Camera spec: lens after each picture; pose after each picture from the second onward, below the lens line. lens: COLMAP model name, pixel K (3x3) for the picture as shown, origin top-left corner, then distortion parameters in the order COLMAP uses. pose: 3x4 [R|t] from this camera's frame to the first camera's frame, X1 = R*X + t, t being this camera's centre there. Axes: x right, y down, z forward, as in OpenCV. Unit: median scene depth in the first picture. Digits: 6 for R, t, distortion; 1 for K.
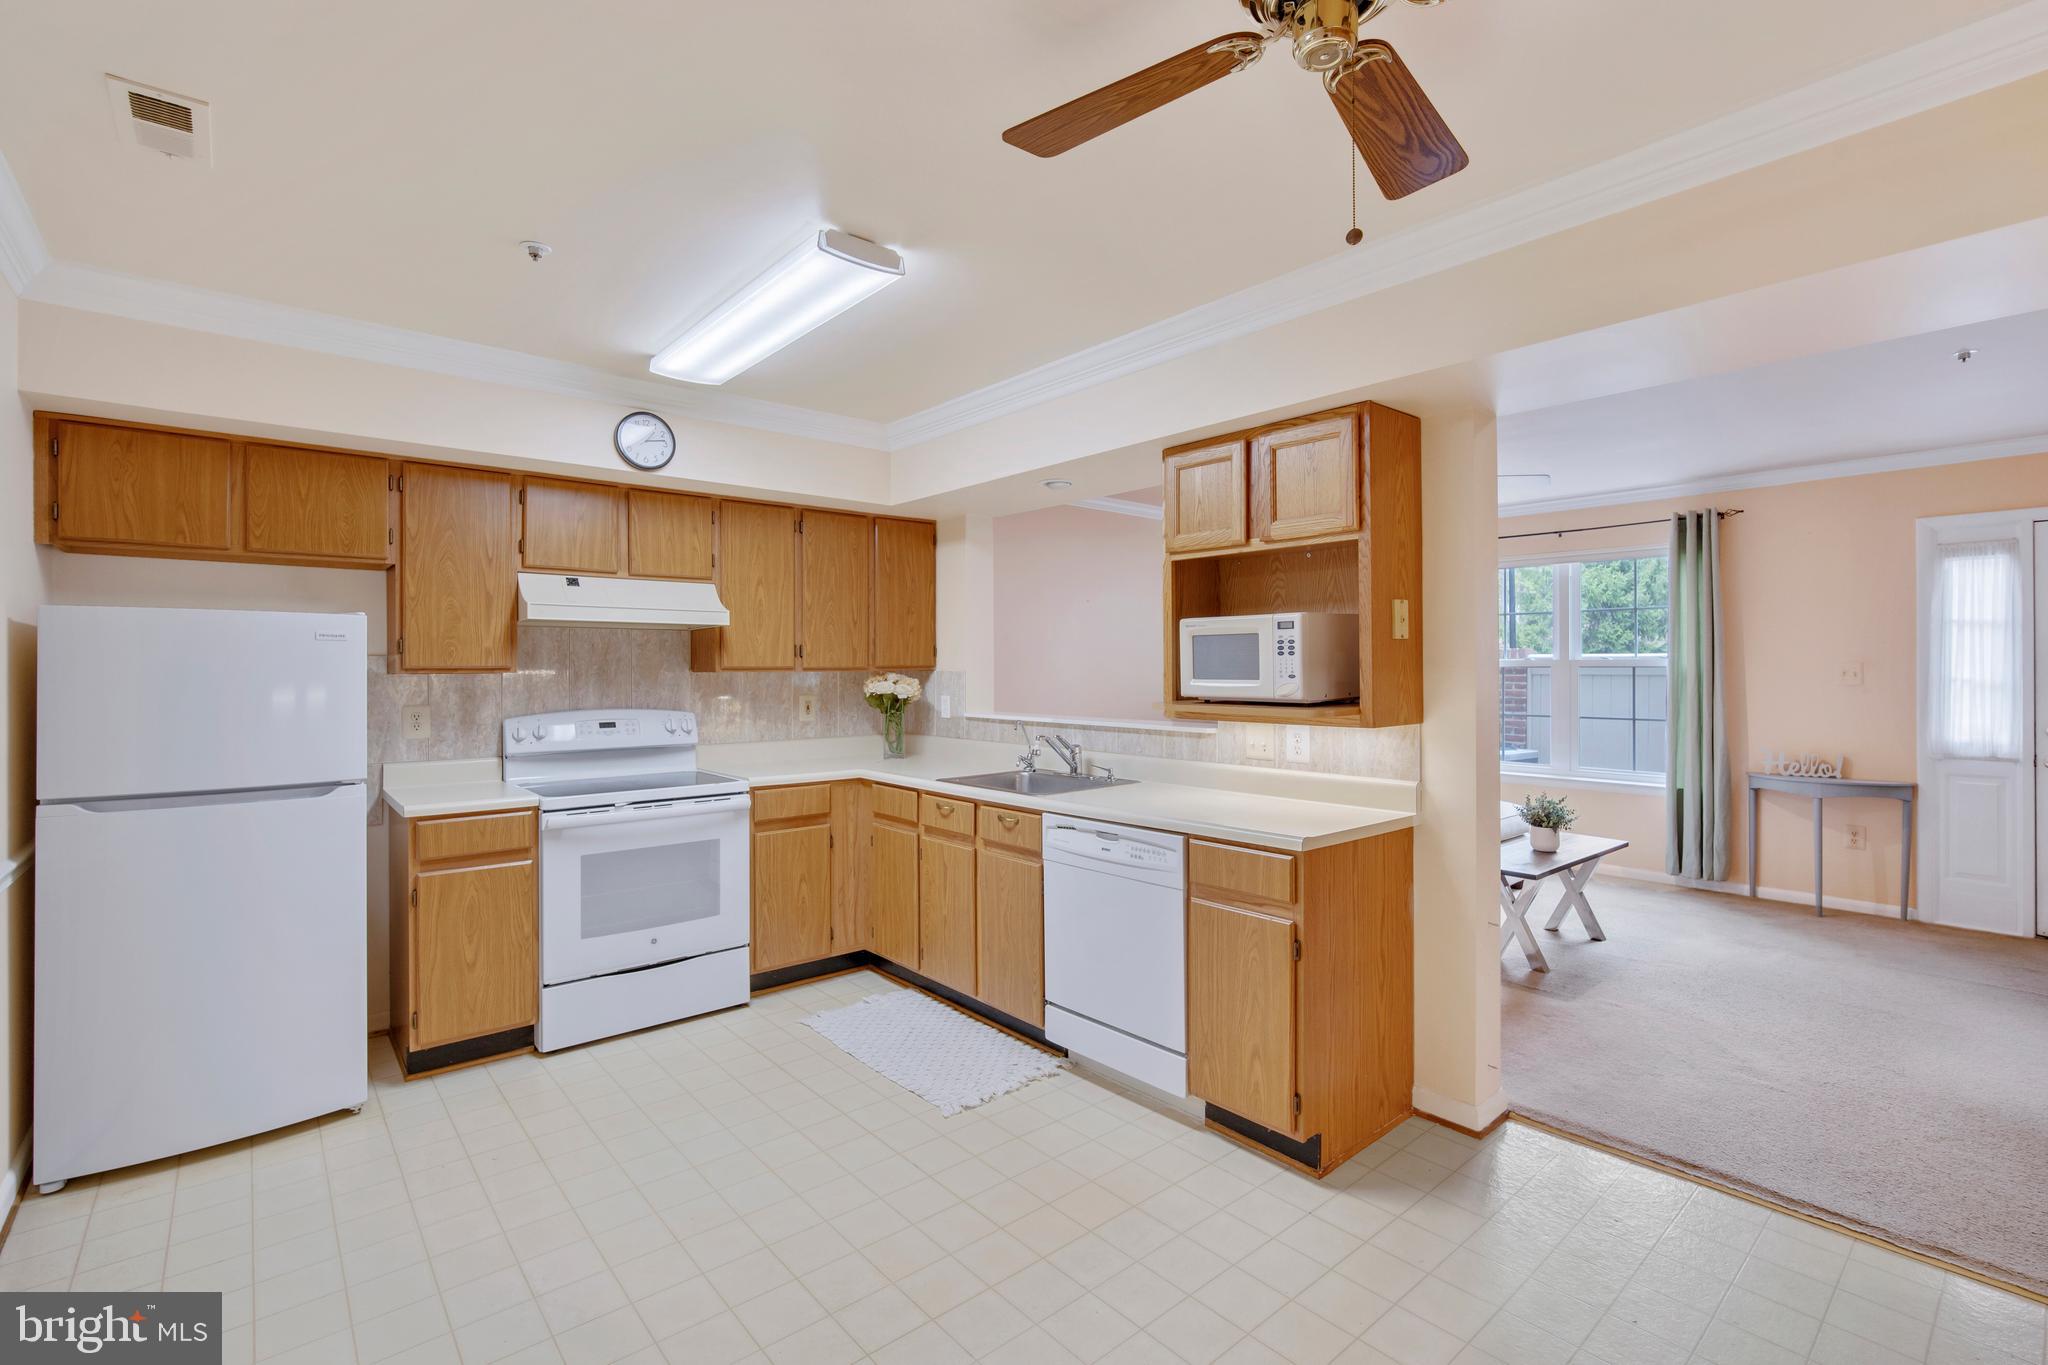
lens RADIAL K [[911.5, 0, 1023.2], [0, 911.5, 673.6], [0, 0, 1]] dist [-0.011336, 0.003425]
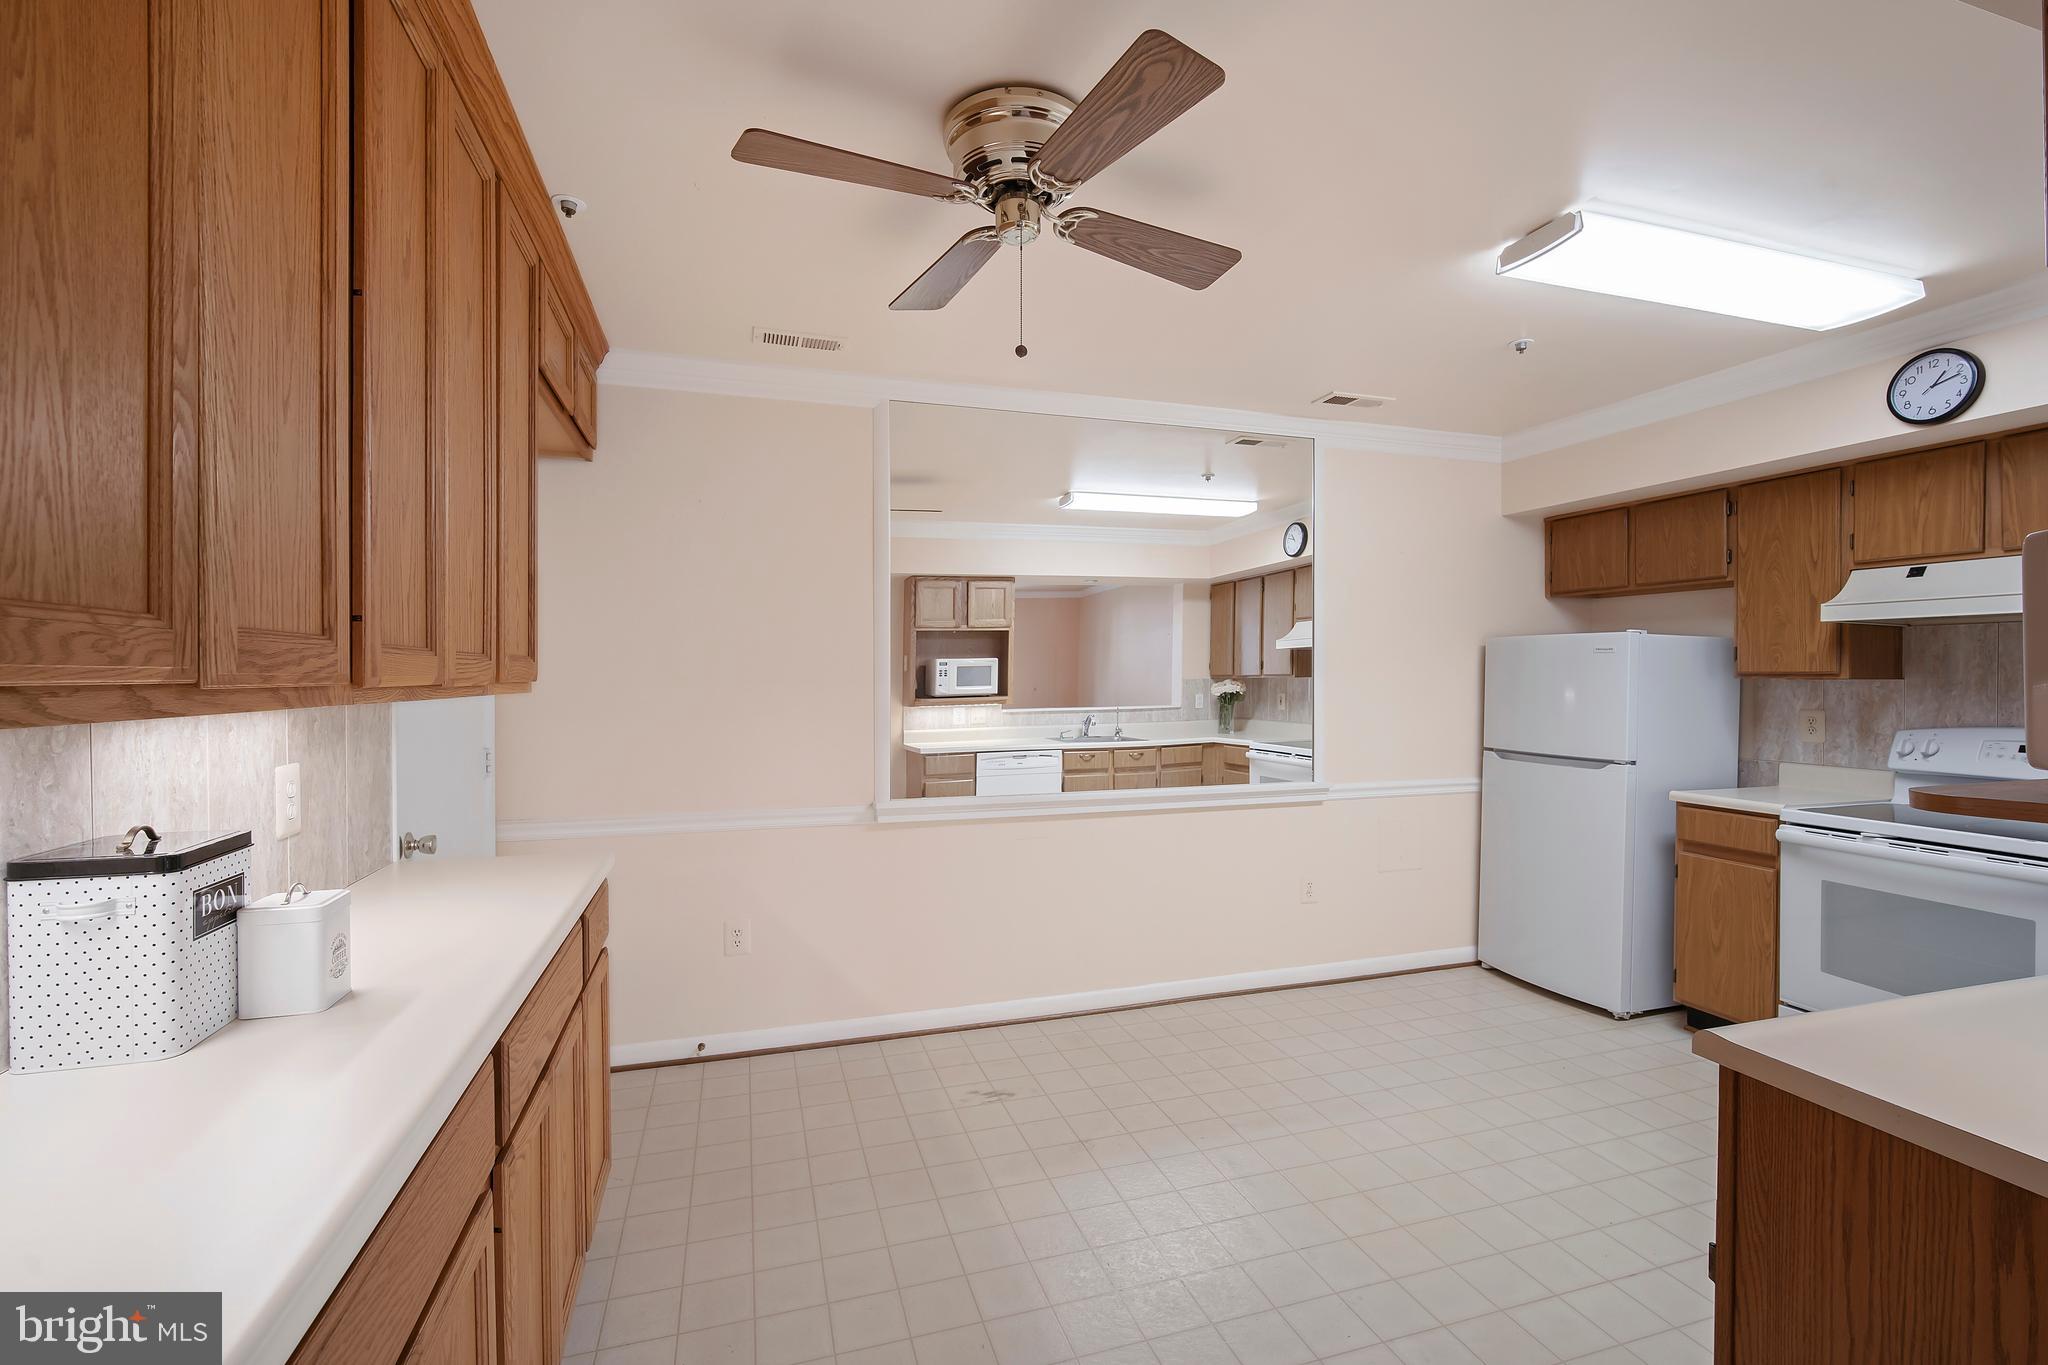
lens RADIAL K [[911.5, 0, 1063.6], [0, 911.5, 680.2], [0, 0, 1]] dist [-0.011336, 0.003425]
pose [[-0.352893, 0.009866, -0.935612, 0.604064], [-0.006126, 0.999899, 0.012855, -0.006642], [0.935644, 0.010268, -0.352797, 0.583473]]
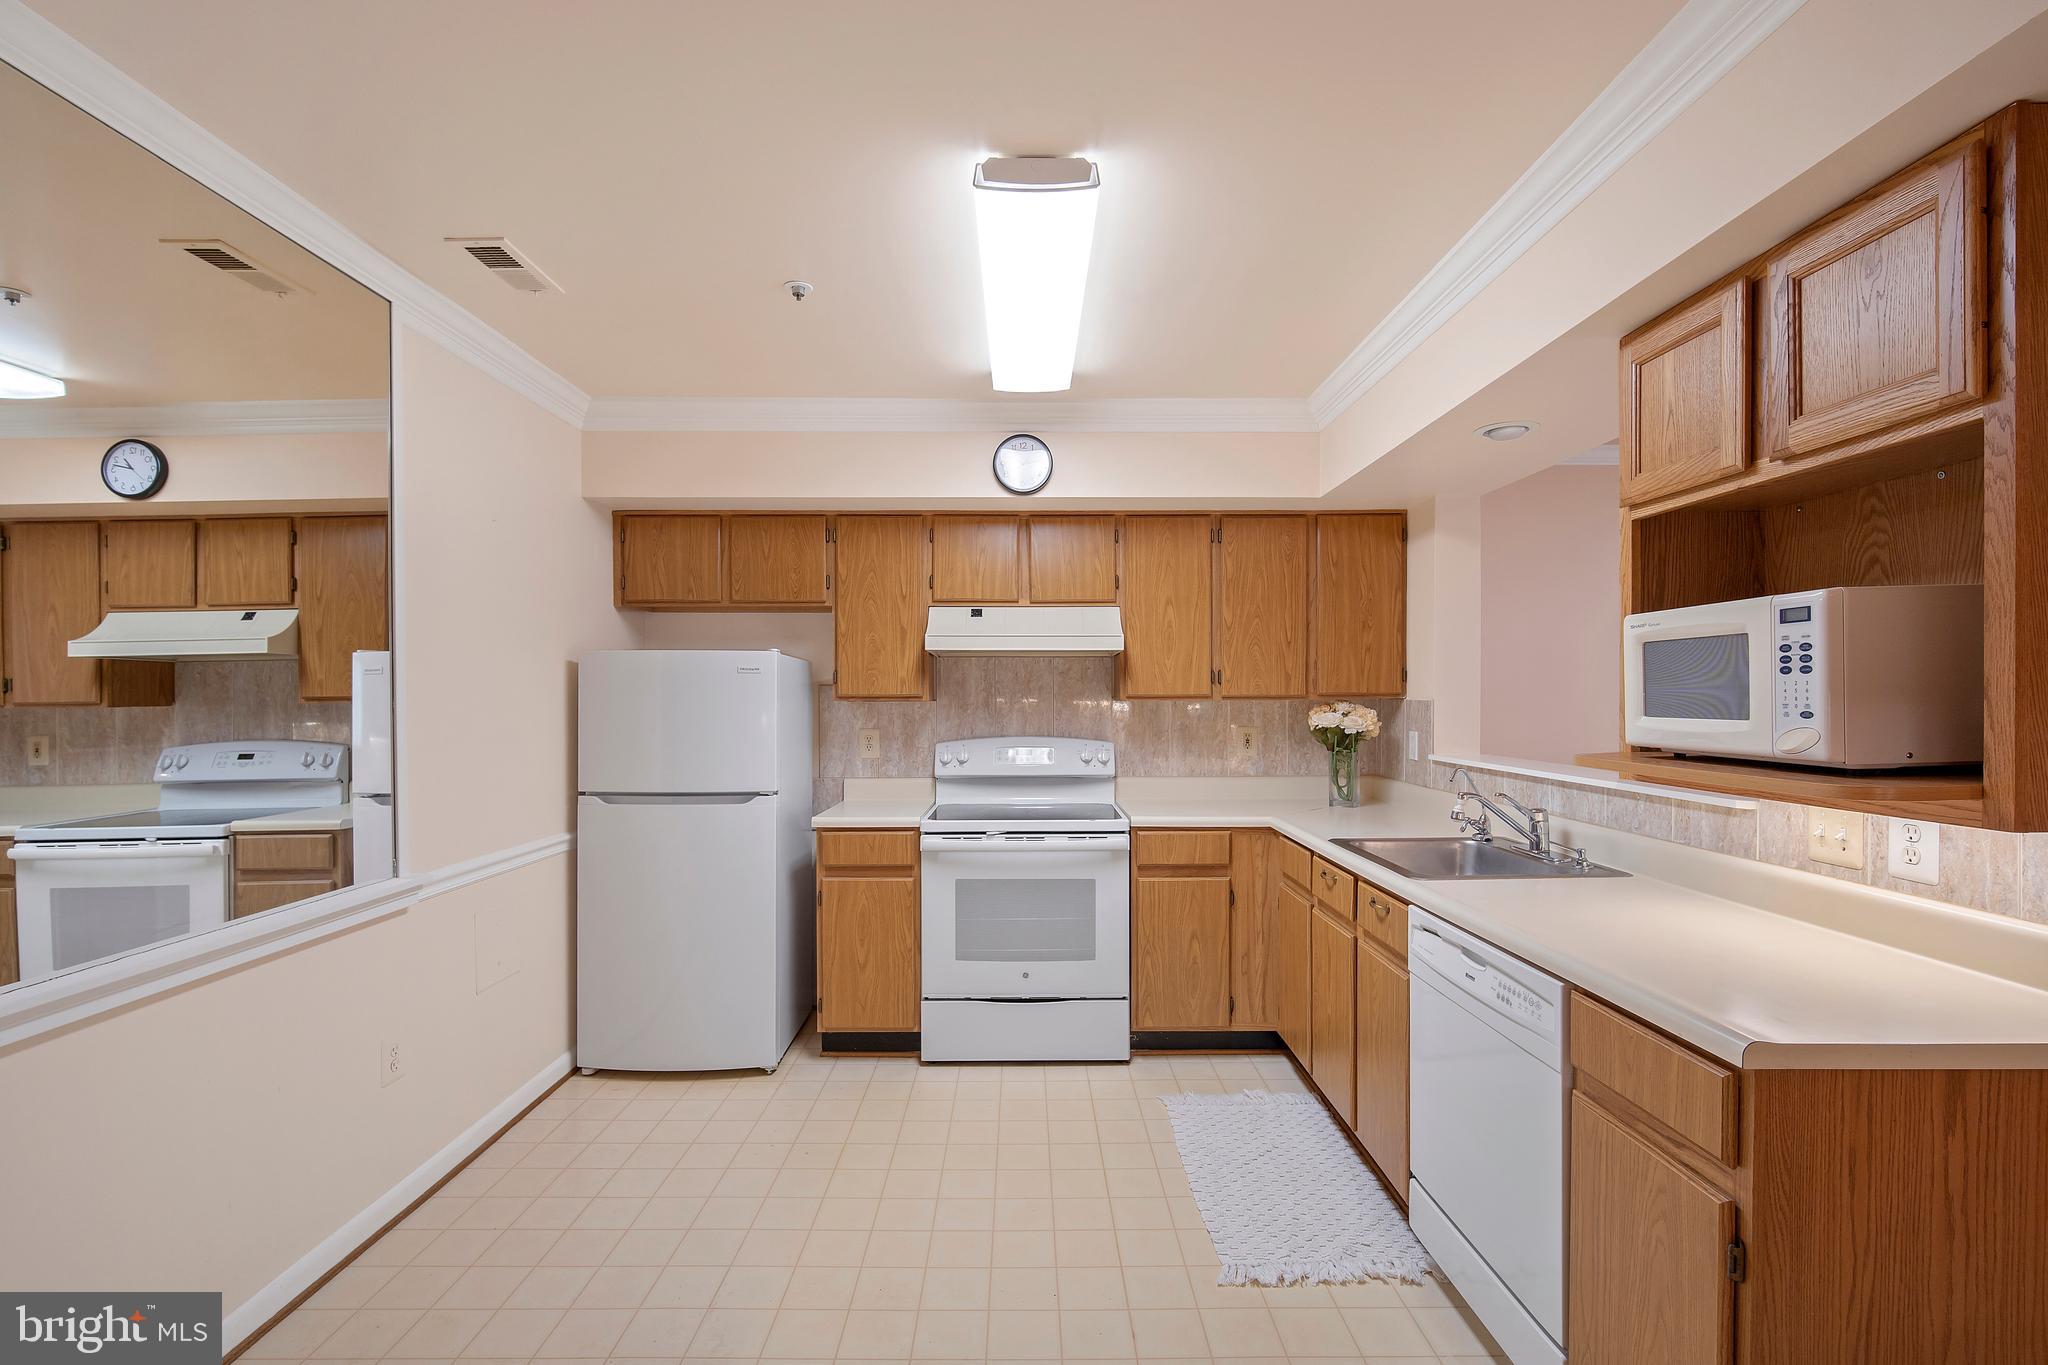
lens RADIAL K [[911.5, 0, 1020.2], [0, 911.5, 715.1], [0, 0, 1]] dist [-0.011336, 0.003425]
pose [[0.764493, 0.013974, -0.644481, 0.220525], [-0.003367, 0.999838, 0.017686, -0.003434], [0.644623, -0.011351, 0.764416, 0.253073]]
